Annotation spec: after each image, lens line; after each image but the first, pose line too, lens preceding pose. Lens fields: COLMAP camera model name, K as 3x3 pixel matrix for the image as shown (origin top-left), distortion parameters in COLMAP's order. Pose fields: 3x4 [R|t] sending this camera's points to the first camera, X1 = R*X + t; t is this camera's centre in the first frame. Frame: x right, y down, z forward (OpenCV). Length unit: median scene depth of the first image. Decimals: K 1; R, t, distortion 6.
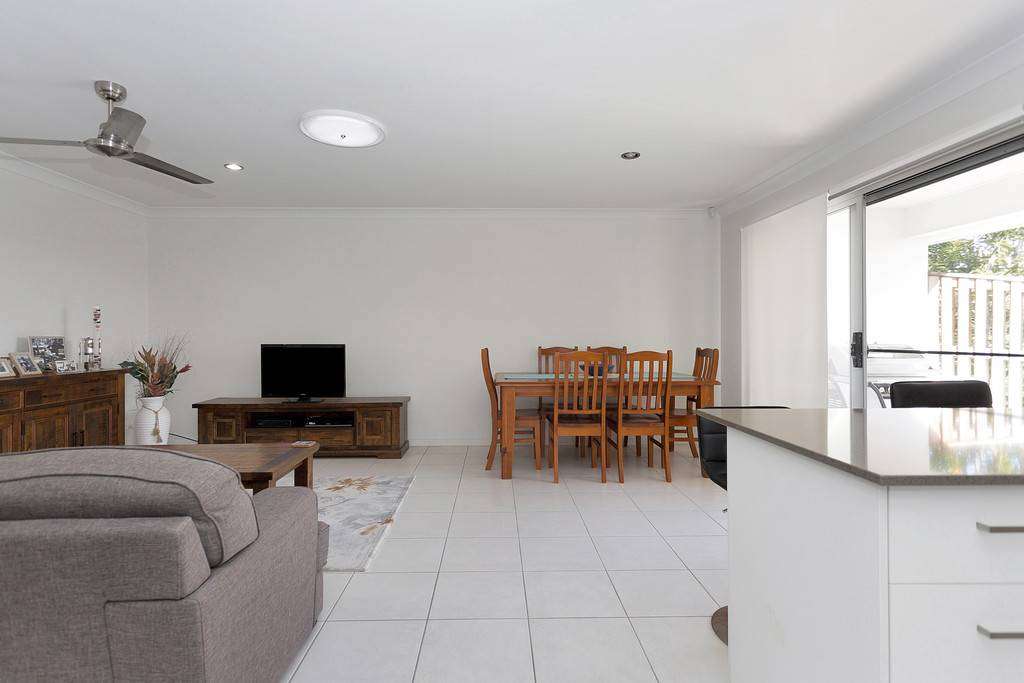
lens RADIAL K [[508.2, 0, 512.0], [0, 508.2, 341.5], [0, 0, 1]] dist [0.016515, 0.000201]
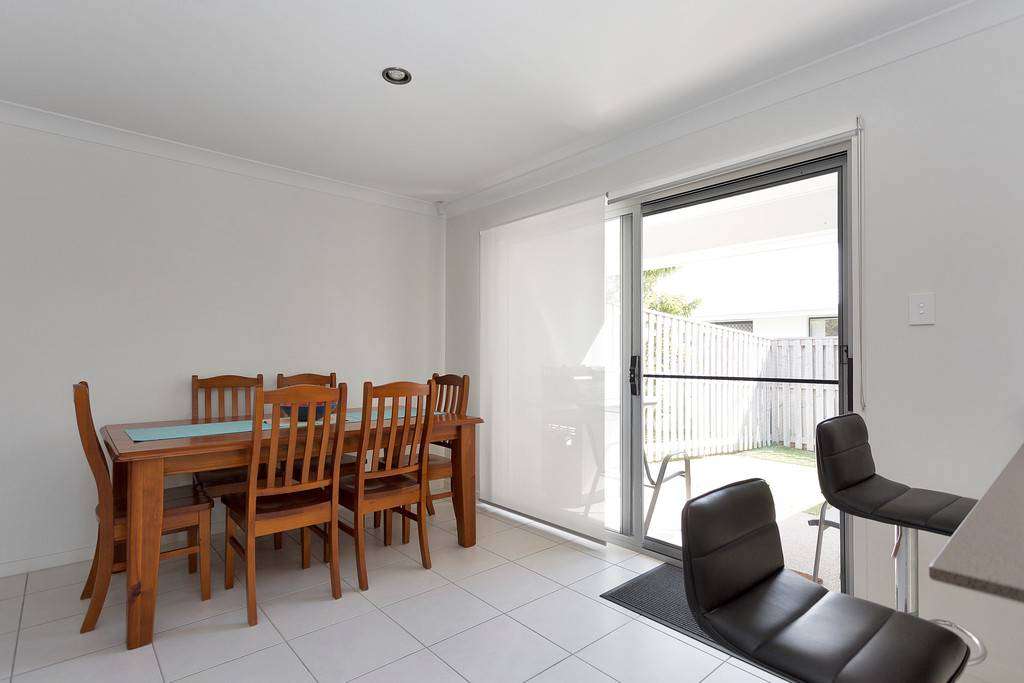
lens RADIAL K [[508.1, 0, 513.0], [0, 508.1, 352.3], [0, 0, 1]] dist [-0.012159, 0.000271]
pose [[0.763391, 0.013405, 0.645797, -0.055129], [0.006011, 0.999594, -0.027855, 0.000641], [-0.645908, 0.025146, 0.763001, 0.388898]]
